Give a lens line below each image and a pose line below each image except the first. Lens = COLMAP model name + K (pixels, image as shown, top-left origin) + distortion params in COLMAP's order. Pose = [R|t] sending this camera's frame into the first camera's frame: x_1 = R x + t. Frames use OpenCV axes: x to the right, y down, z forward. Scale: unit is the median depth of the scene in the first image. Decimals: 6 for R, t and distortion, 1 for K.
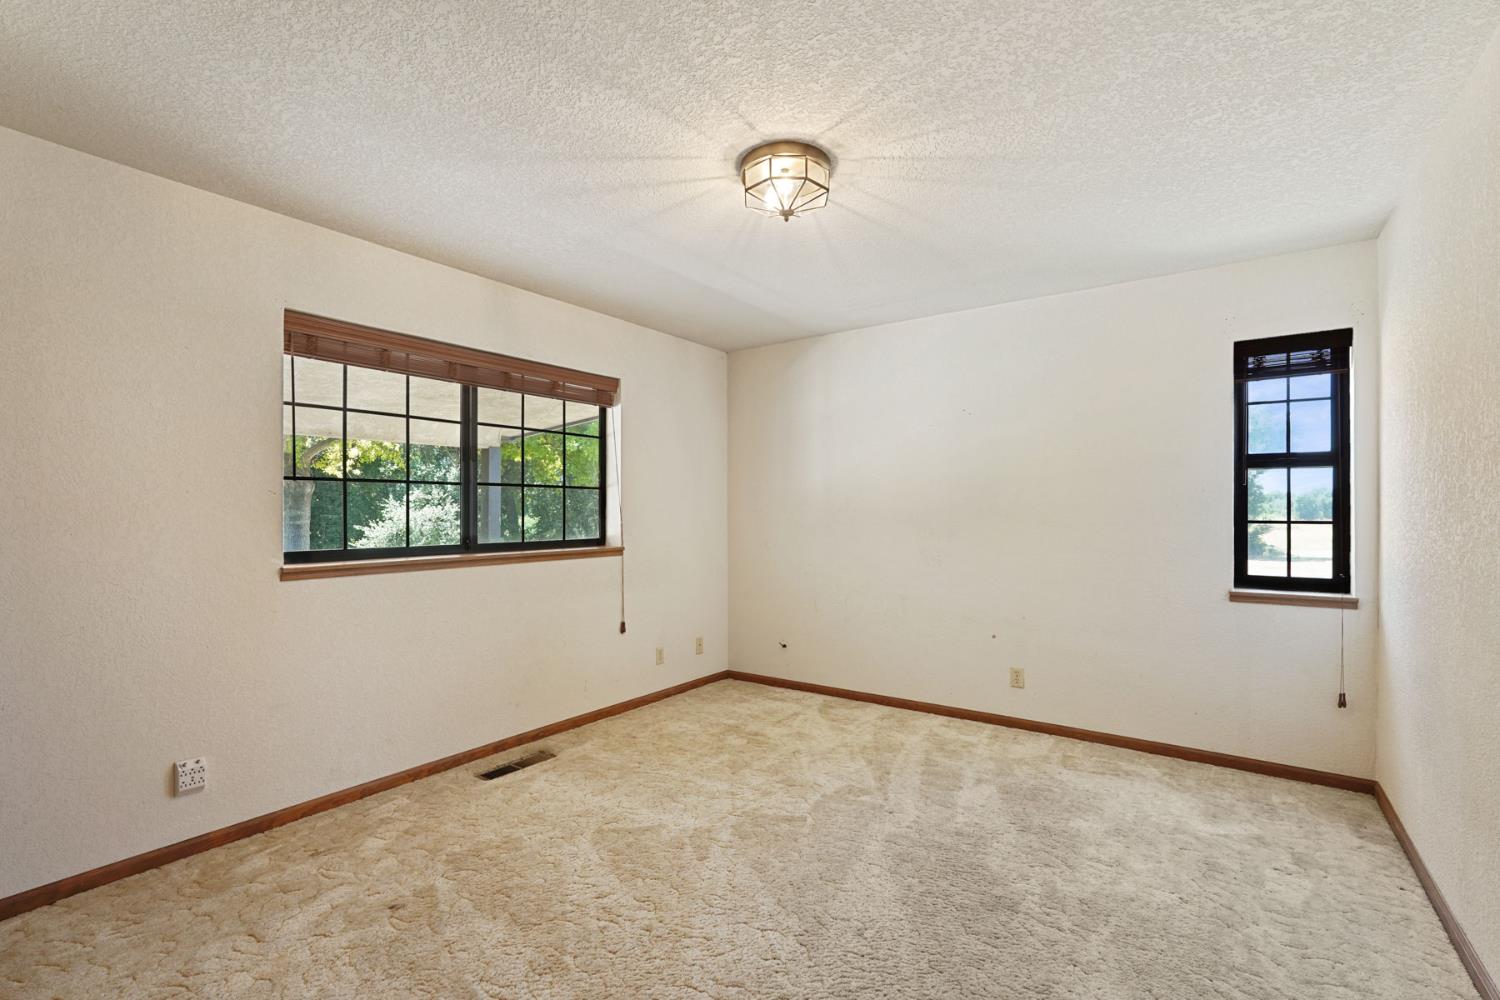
lens RADIAL K [[664.3, 0, 757.5], [0, 664.3, 504.6], [0, 0, 1]] dist [-0.004250, 0.000259]
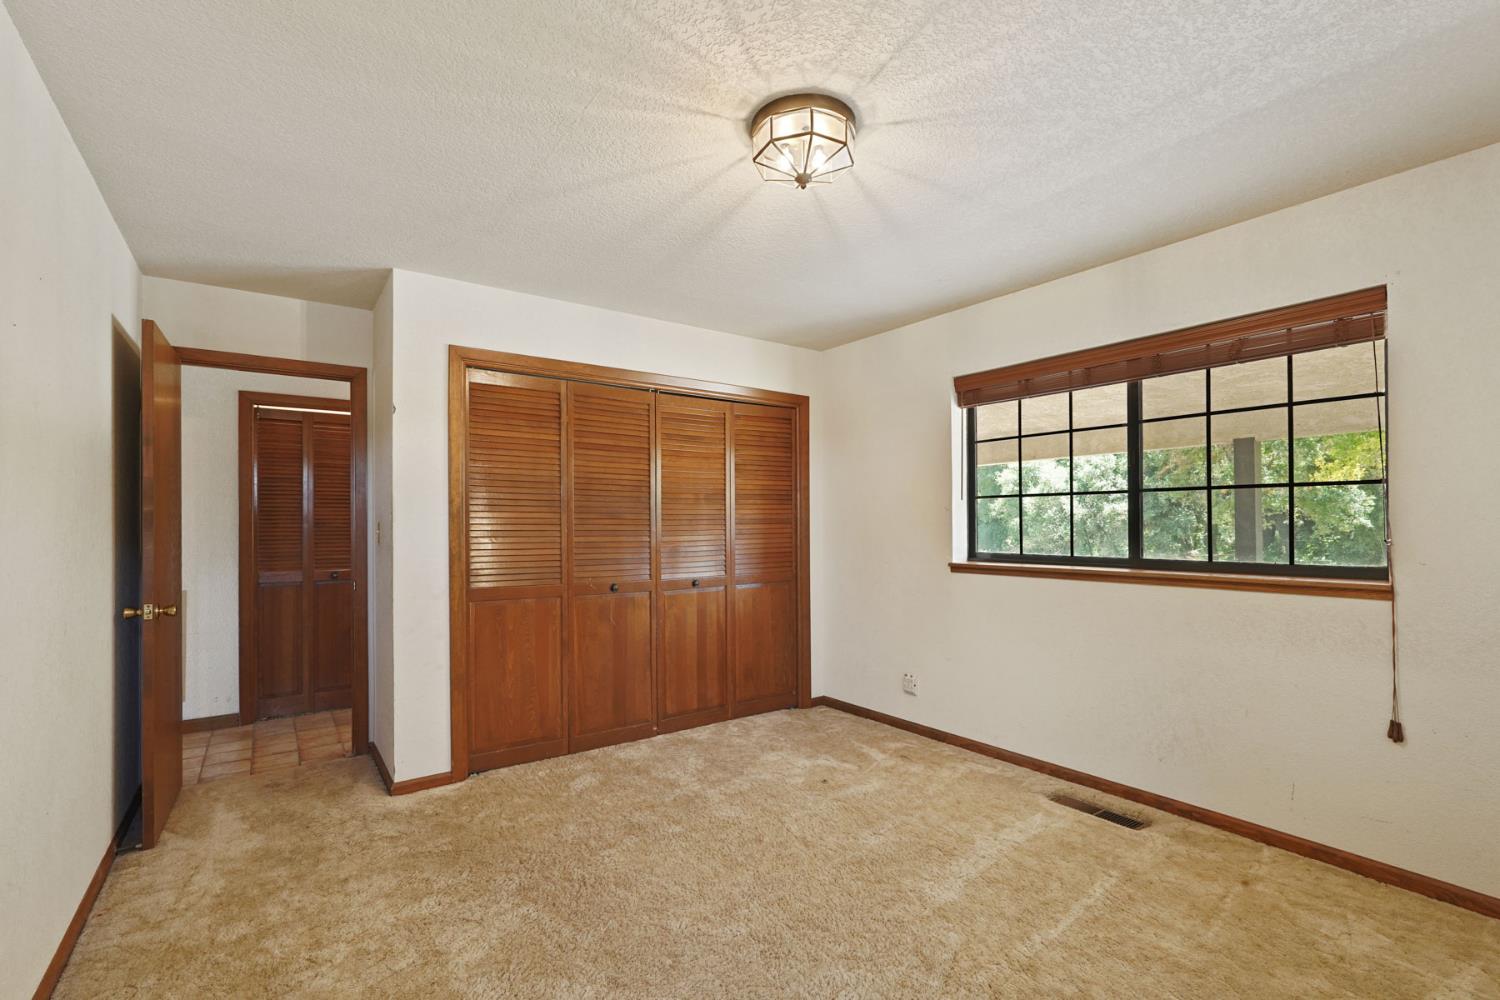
lens RADIAL K [[688.6, 0, 755.5], [0, 688.6, 519.3], [0, 0, 1]] dist [-0.002980, 0.000016]
pose [[-0.318237, -0.003687, -0.948004, 0.629939], [0.012934, 0.999882, -0.008230, 0.007773], [0.947923, -0.014881, -0.318152, 0.841558]]
